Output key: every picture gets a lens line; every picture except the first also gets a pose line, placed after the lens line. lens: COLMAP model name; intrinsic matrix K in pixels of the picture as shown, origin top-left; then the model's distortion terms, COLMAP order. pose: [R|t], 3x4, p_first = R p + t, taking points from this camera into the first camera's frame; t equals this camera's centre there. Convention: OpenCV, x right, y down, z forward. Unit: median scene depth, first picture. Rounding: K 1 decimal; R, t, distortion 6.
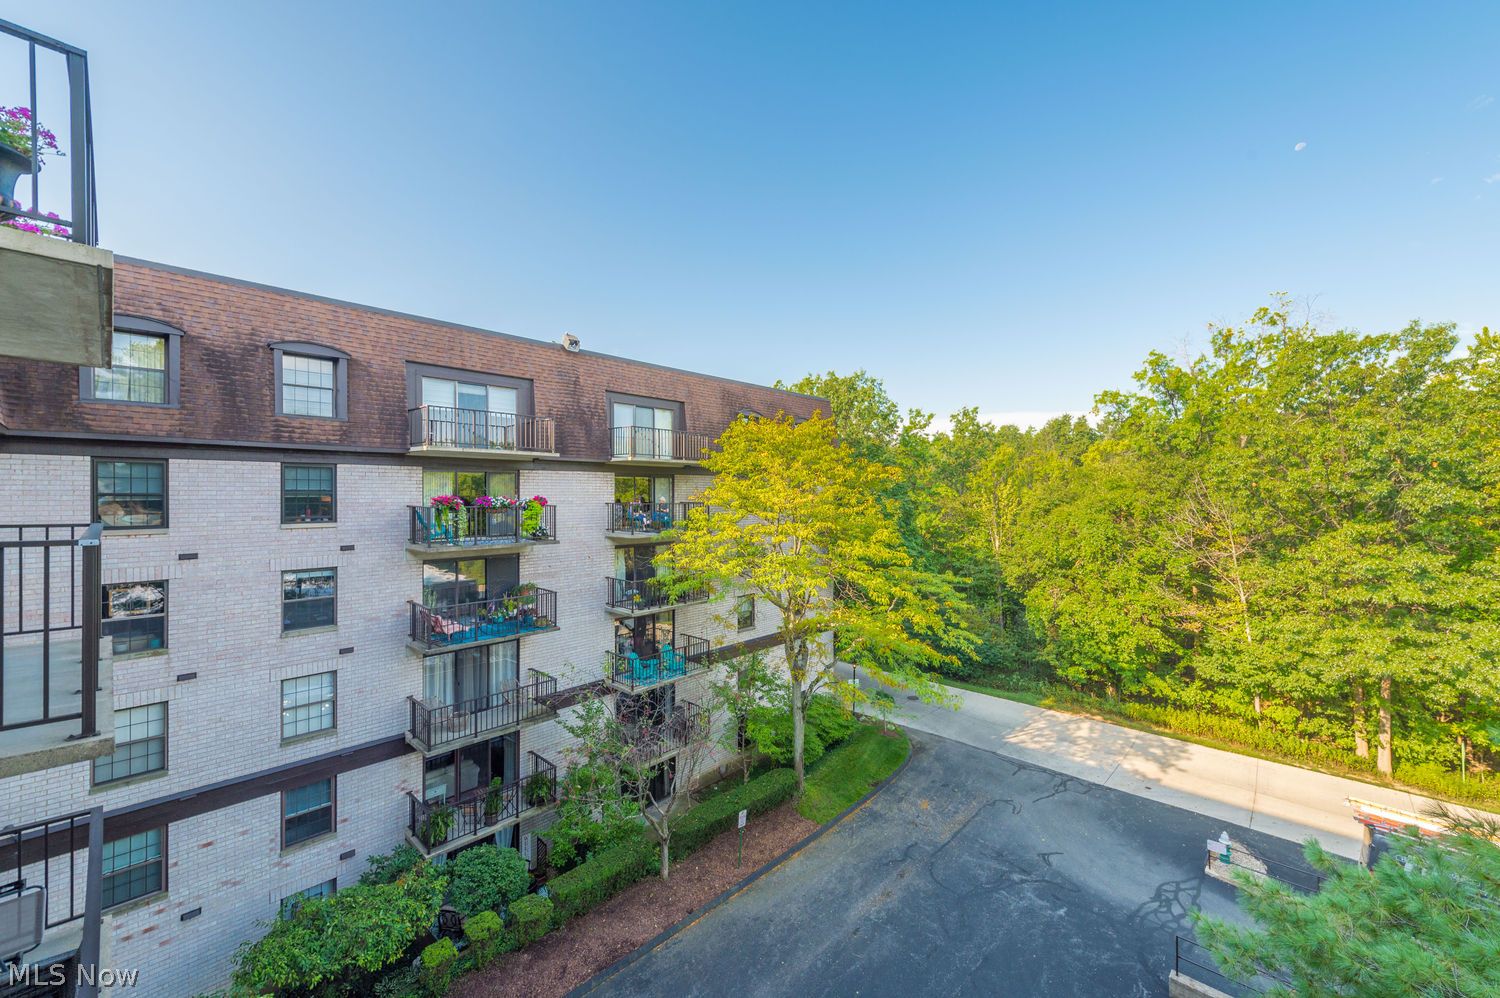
lens RADIAL K [[592.0, 0, 773.3], [0, 592.0, 494.3], [0, 0, 1]] dist [0.016115, -0.005316]
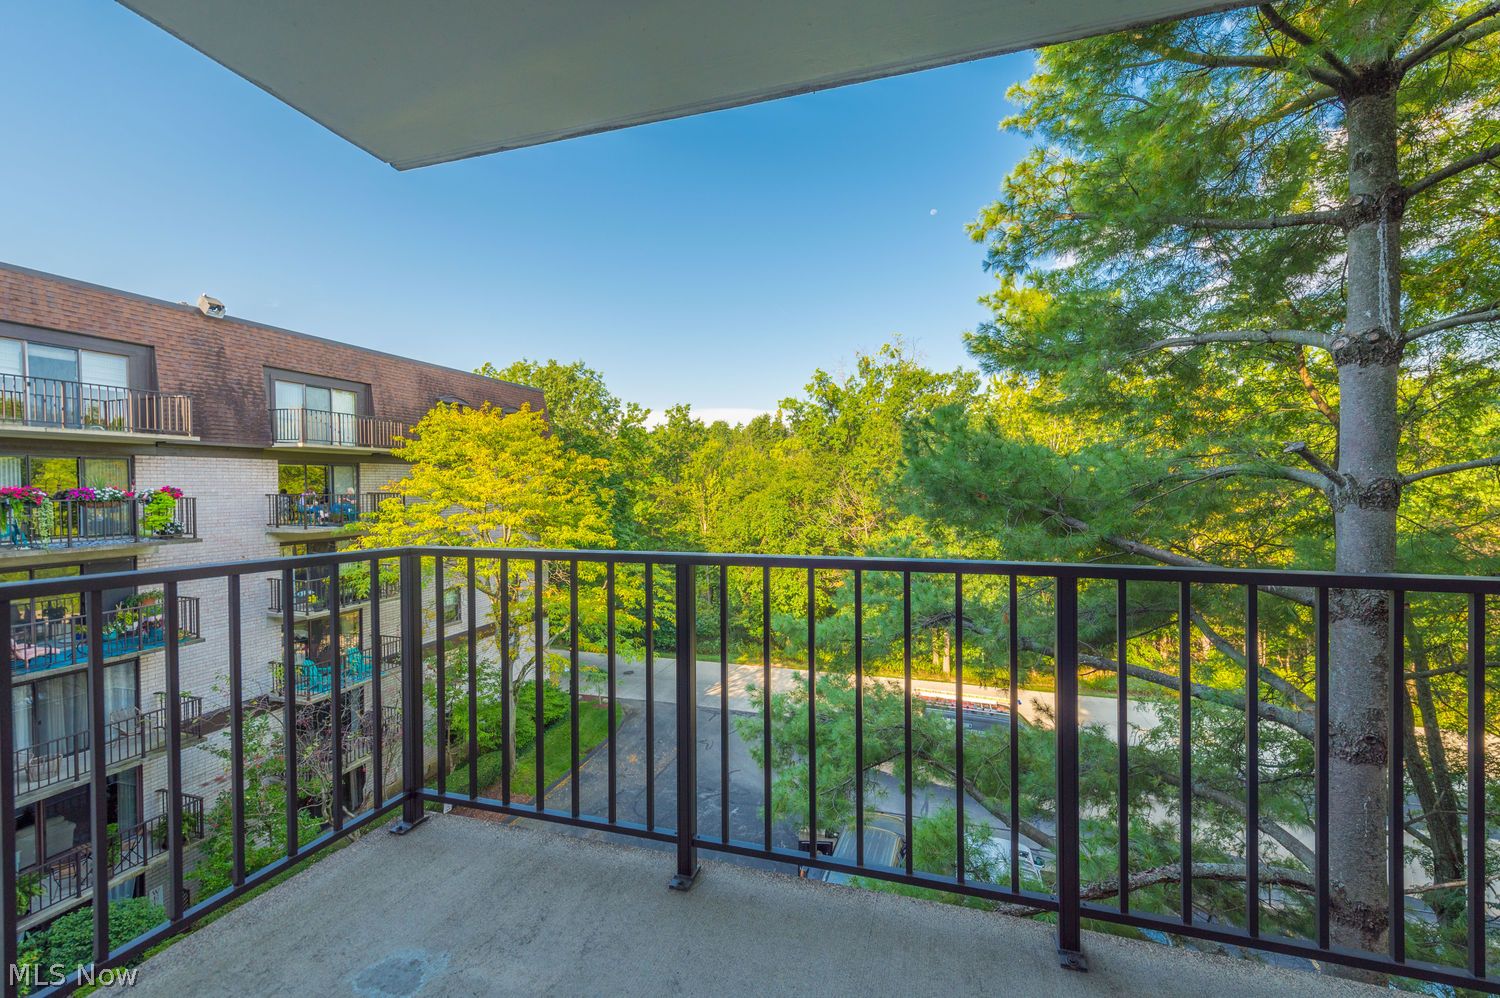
lens RADIAL K [[592.0, 0, 773.3], [0, 592.0, 494.3], [0, 0, 1]] dist [0.016115, -0.005316]
pose [[0.899393, -0.010195, 0.437021, 0.006222], [0.002562, 0.999834, 0.018053, 0.000385], [-0.437133, -0.015117, 0.899270, -0.120546]]
